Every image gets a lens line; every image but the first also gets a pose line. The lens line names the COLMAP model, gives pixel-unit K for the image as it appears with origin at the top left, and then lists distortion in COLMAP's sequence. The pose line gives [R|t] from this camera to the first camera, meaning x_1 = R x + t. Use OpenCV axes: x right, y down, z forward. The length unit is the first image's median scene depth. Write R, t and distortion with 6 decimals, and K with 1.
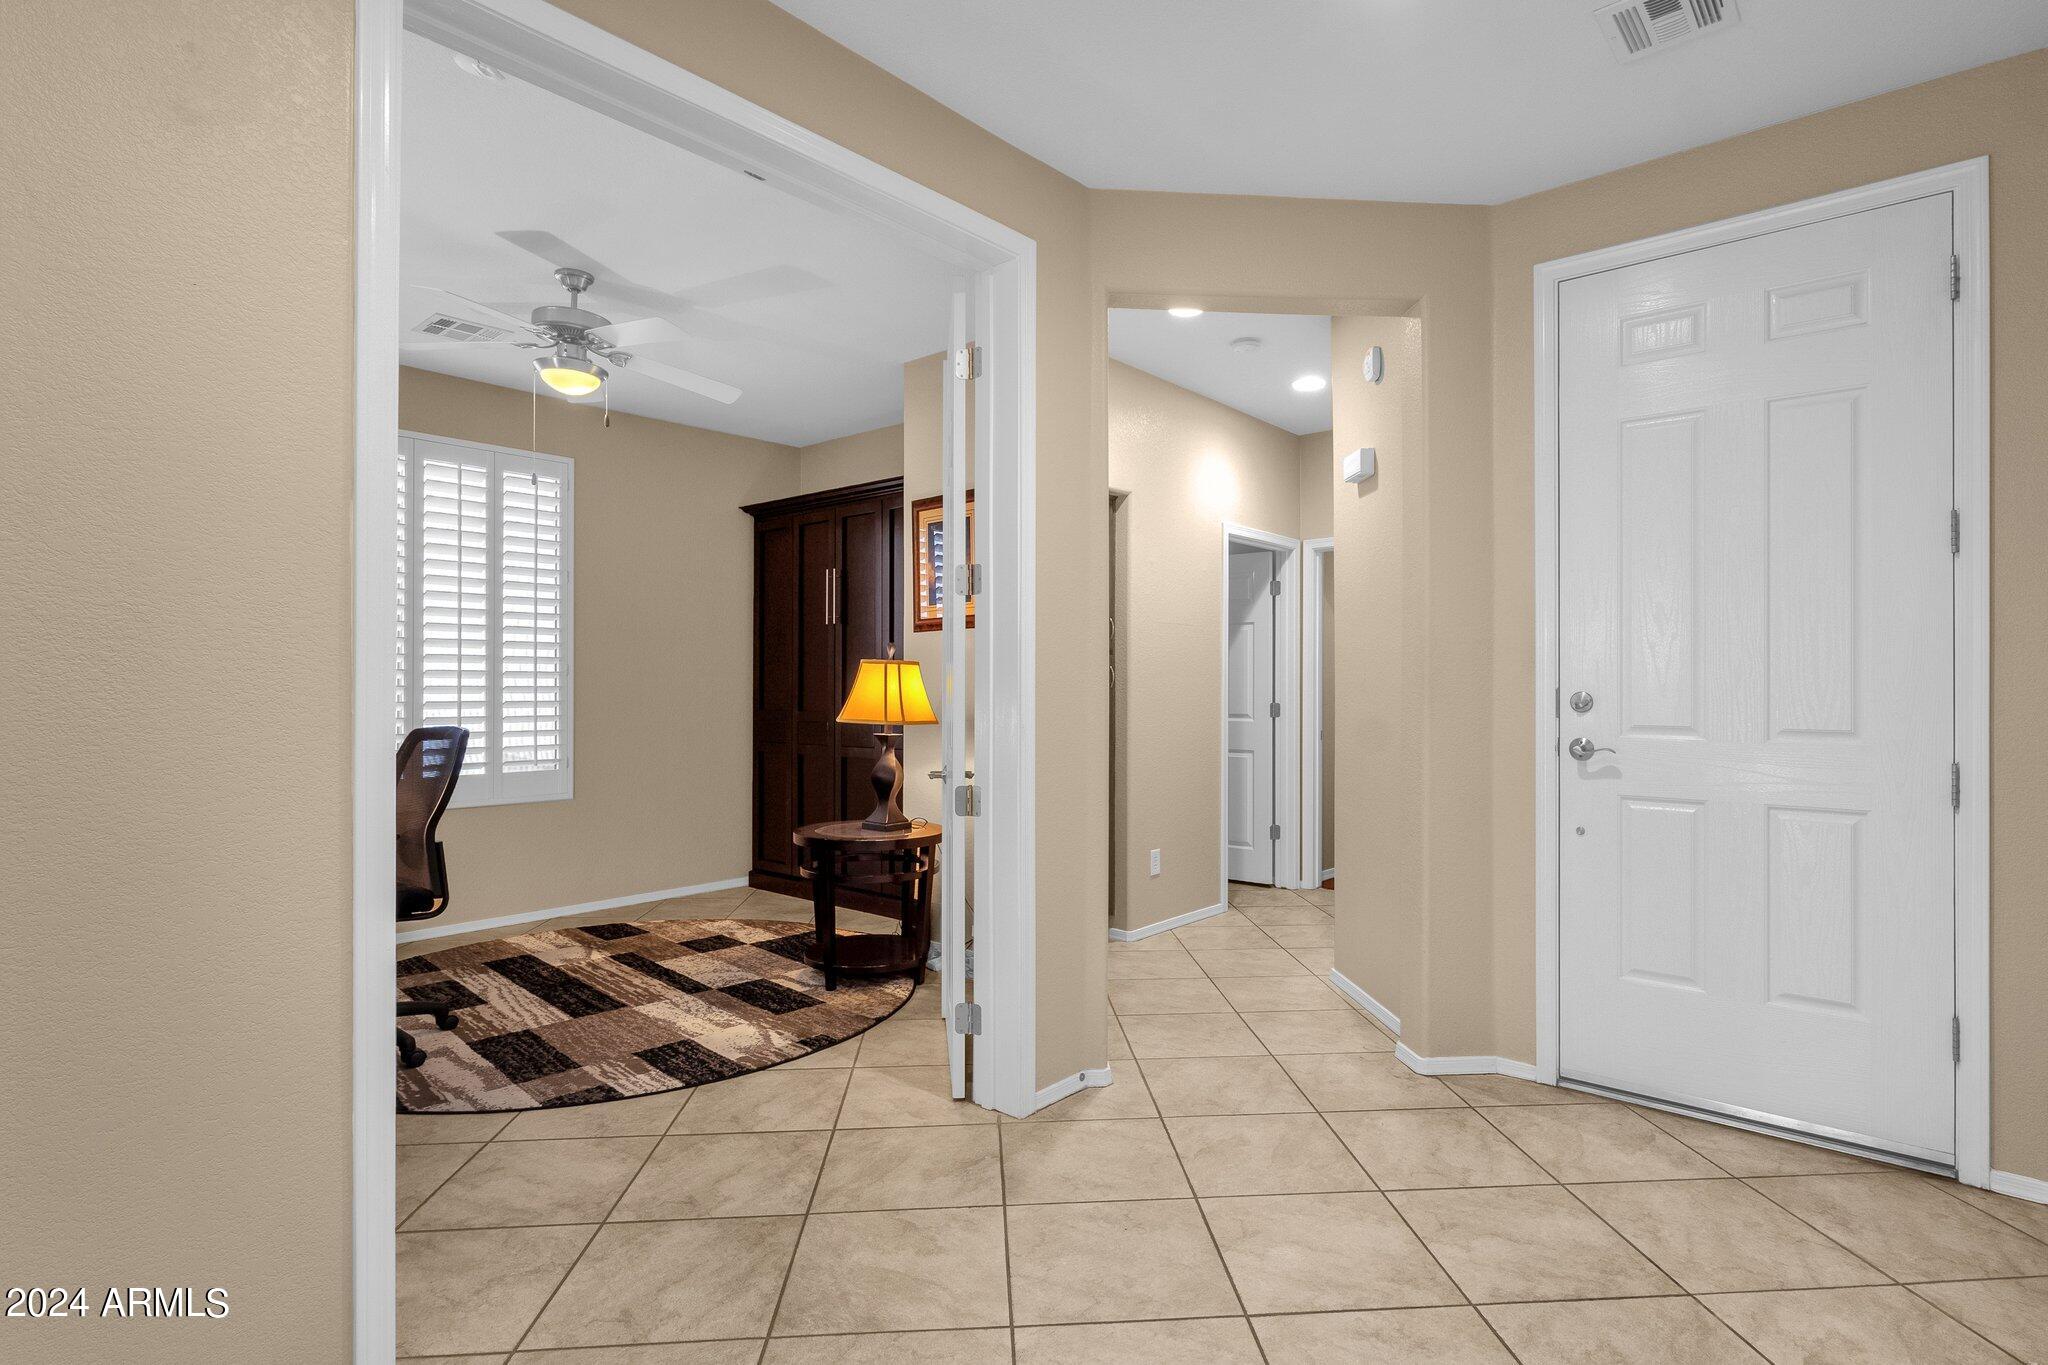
lens RADIAL K [[994.2, 0, 1032.4], [0, 994.2, 678.7], [0, 0, 1]] dist [-0.000385, 0.002861]
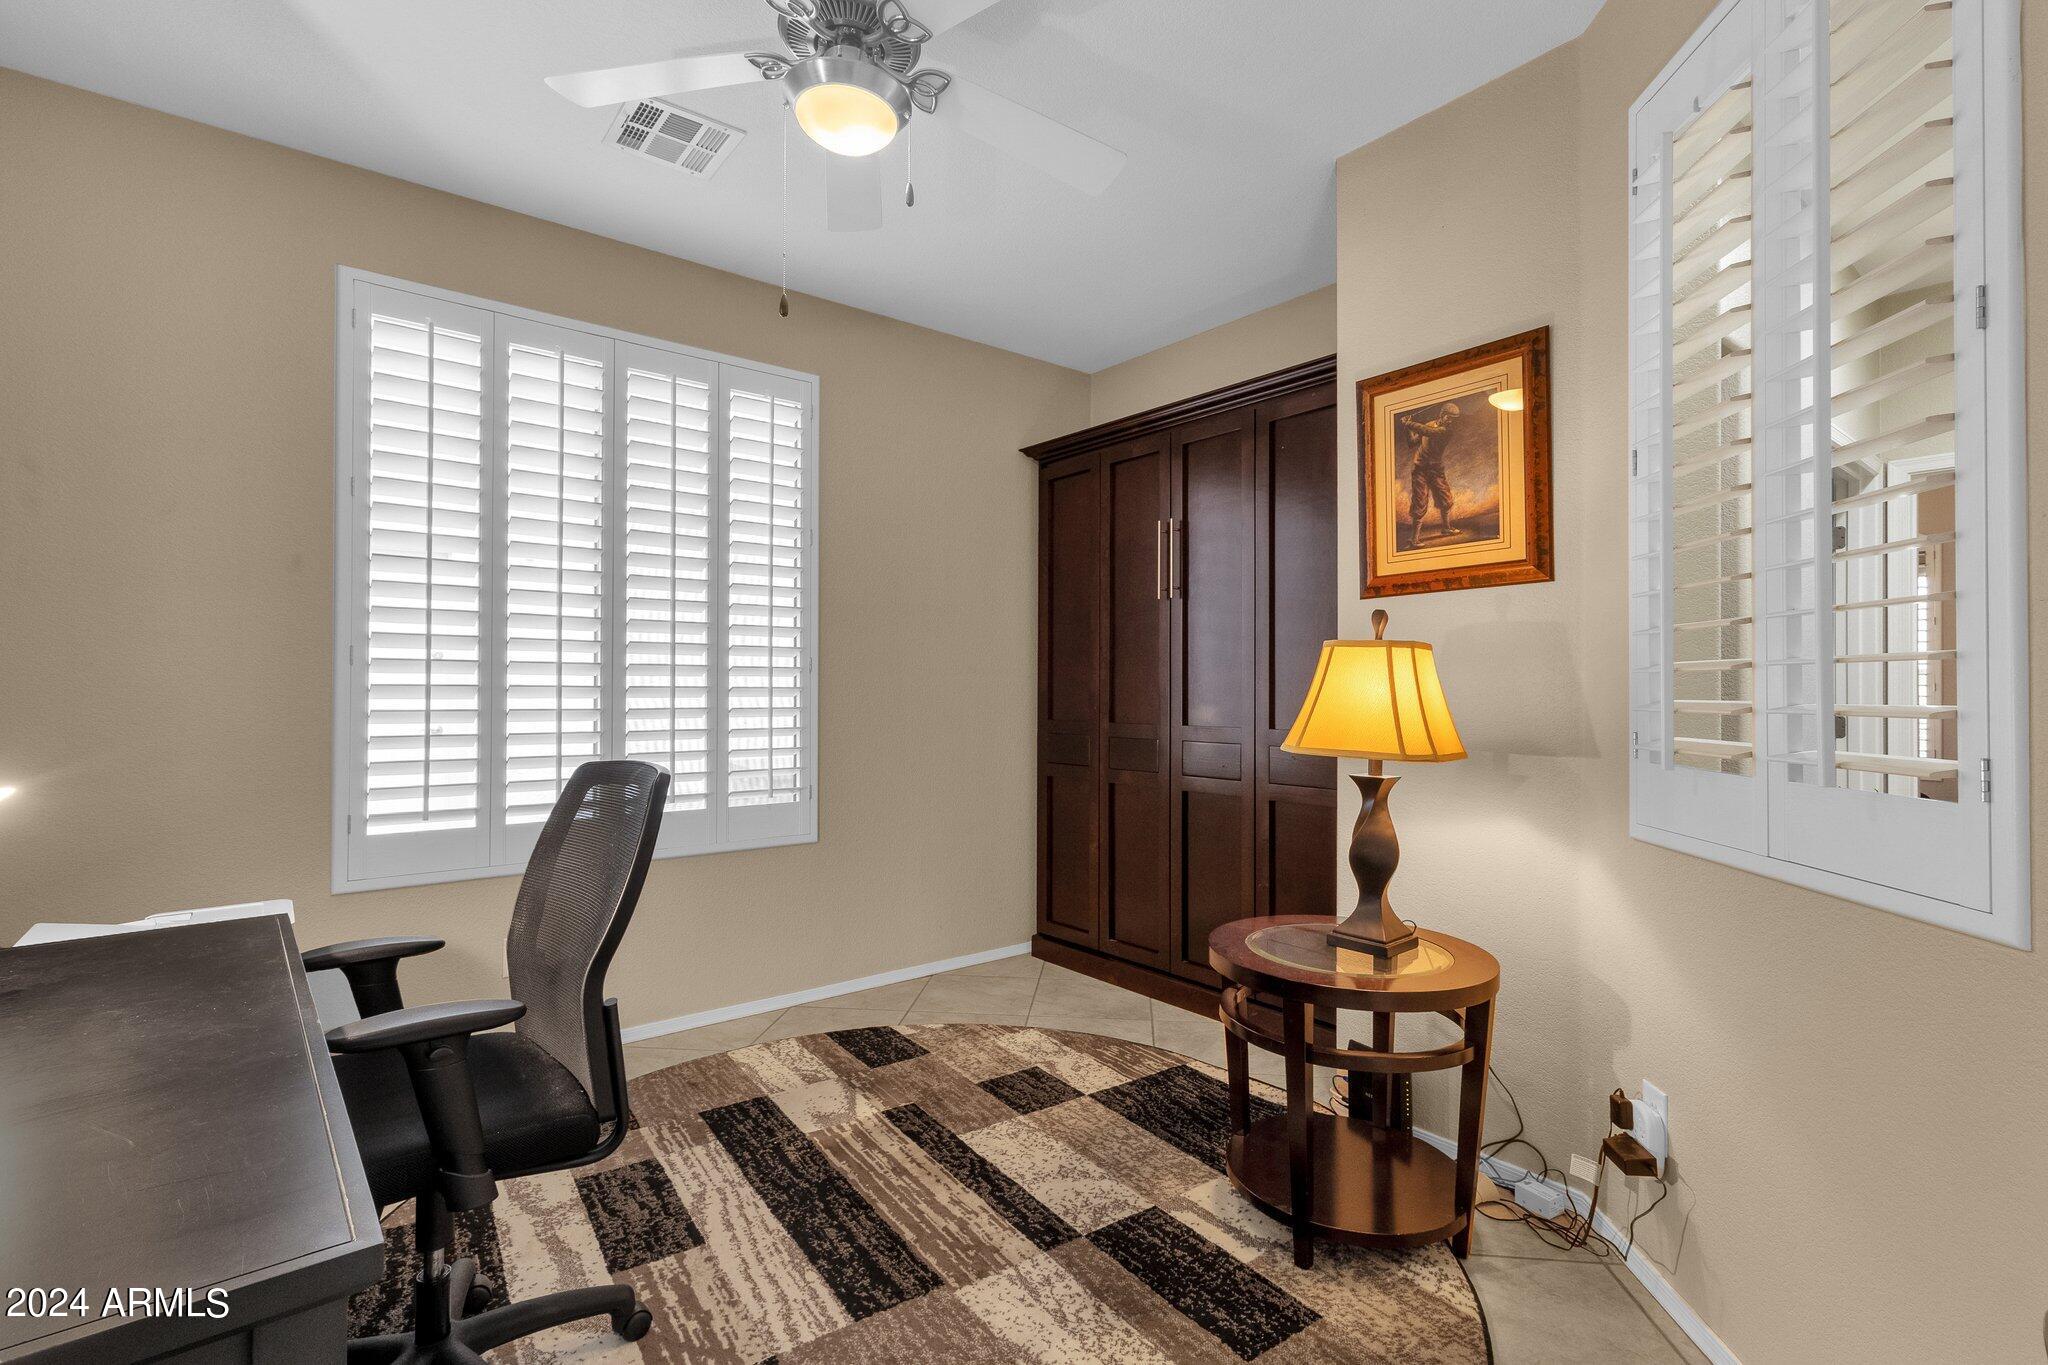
lens RADIAL K [[944.3, 0, 1018.4], [0, 944.3, 681.1], [0, 0, 1]] dist [0.005133, 0.002010]
pose [[0.981992, 0.001453, -0.188916, -0.227524], [-0.001646, 0.999998, -0.000867, 0.004081], [0.188914, 0.001162, 0.981993, 0.423460]]
